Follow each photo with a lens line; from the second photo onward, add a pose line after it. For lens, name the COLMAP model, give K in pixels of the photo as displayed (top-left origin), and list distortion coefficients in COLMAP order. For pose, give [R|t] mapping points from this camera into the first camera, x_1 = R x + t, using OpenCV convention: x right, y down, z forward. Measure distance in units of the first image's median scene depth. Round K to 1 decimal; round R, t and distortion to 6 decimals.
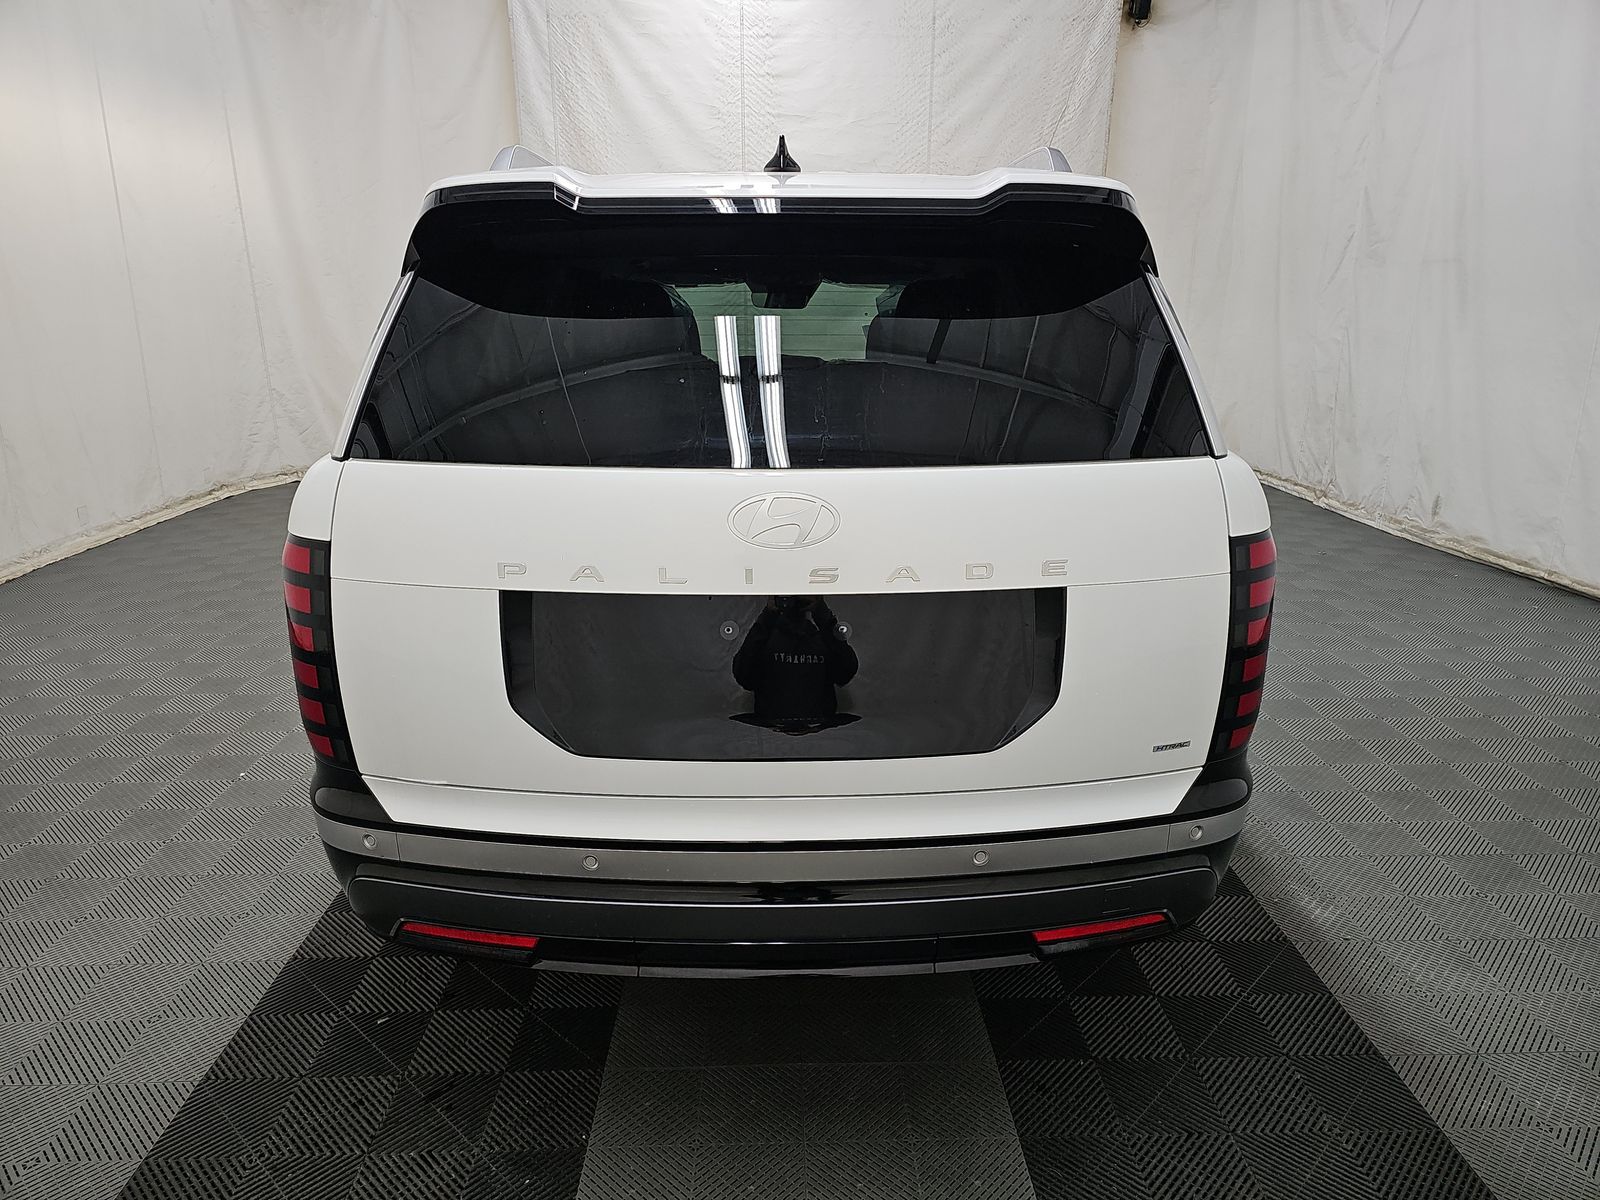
lens RADIAL K [[1050.0, 0, 795.6], [0, 1050.0, 604.2], [0, 0, 1]] dist [0.031233, -0.026454]
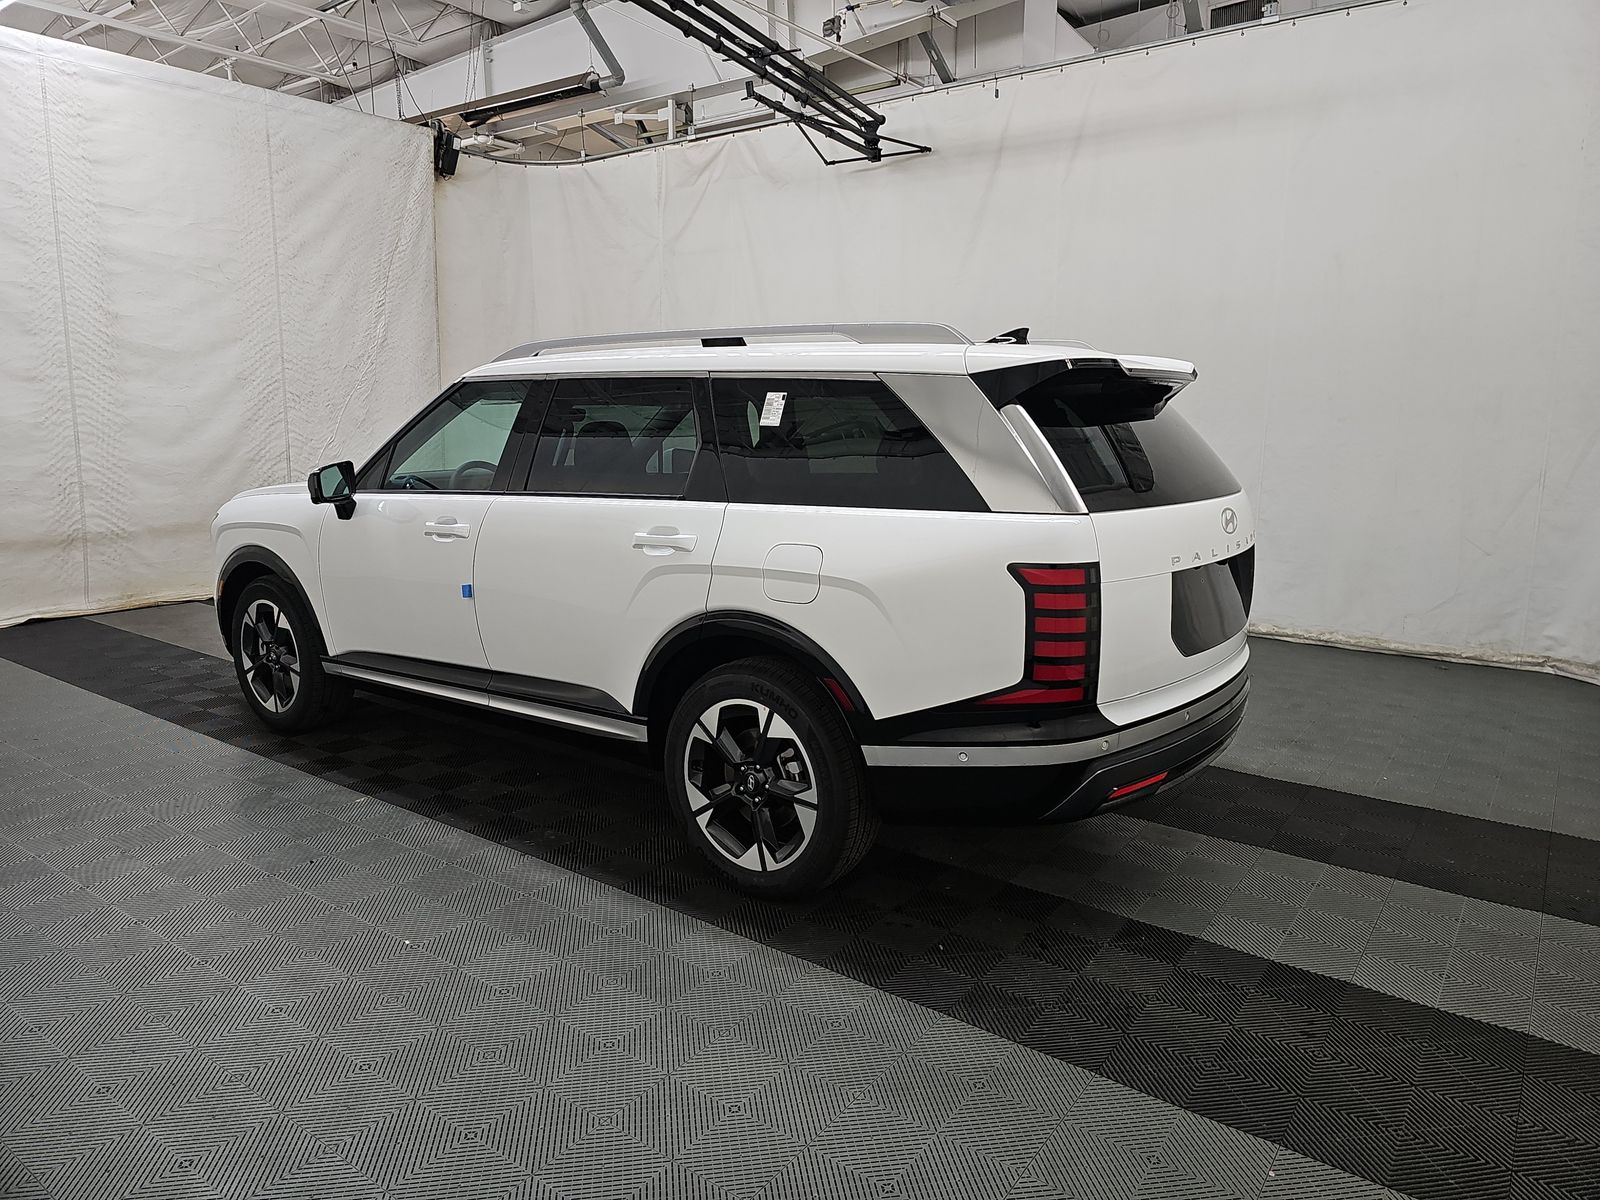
lens RADIAL K [[1050.0, 0, 802.9], [0, 1050.0, 598.4], [0, 0, 1]] dist [0.031233, -0.026454]
pose [[0.635336, -0.129006, 0.761384, -0.360304], [0.206948, 0.978327, -0.006923, -0.015796], [-0.743990, 0.161966, 0.648264, 0.047203]]
